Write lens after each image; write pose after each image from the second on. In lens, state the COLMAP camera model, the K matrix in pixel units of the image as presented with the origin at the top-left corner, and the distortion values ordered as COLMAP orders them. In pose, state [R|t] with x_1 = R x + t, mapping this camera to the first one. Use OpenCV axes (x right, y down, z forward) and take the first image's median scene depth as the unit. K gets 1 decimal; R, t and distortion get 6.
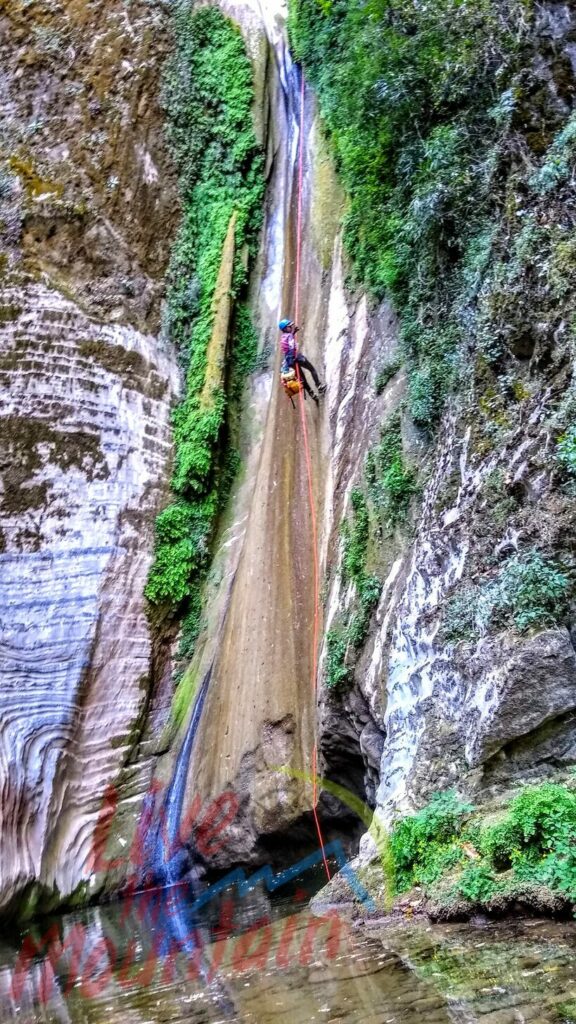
lens RADIAL K [[936.6, 0, 287.4], [0, 936.6, 492.5], [0, 0, 1]] dist [0.302808, -1.117815]
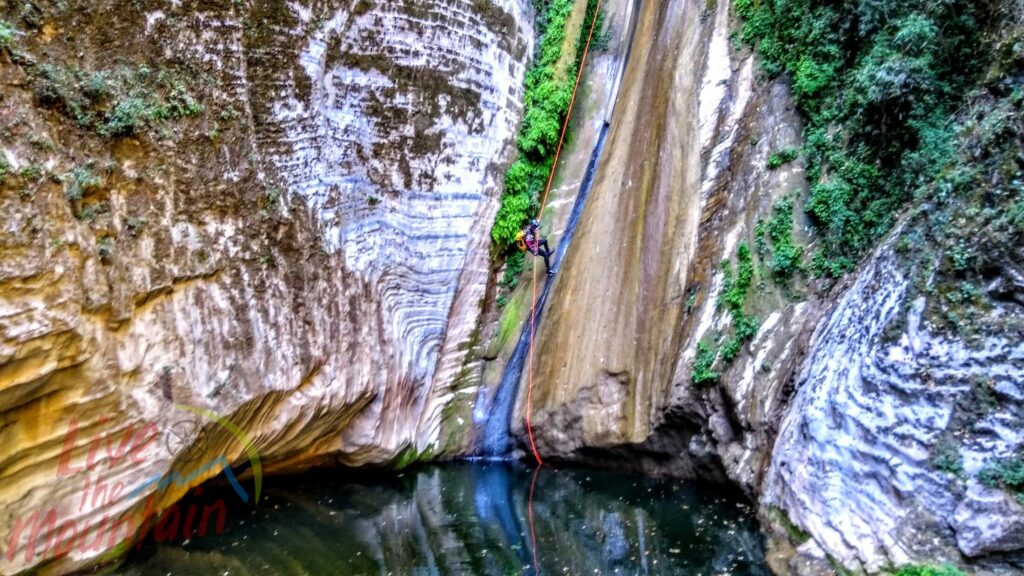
lens RADIAL K [[896.5, 0, 512.0], [0, 896.5, 288.0], [0, 0, 1]] dist [0.083004, -0.178994]
pose [[0.952950, 0.192696, 0.233997, -0.393600], [-0.254145, 0.928634, 0.270276, -0.154284], [-0.165217, -0.317029, 0.933914, -0.127081]]
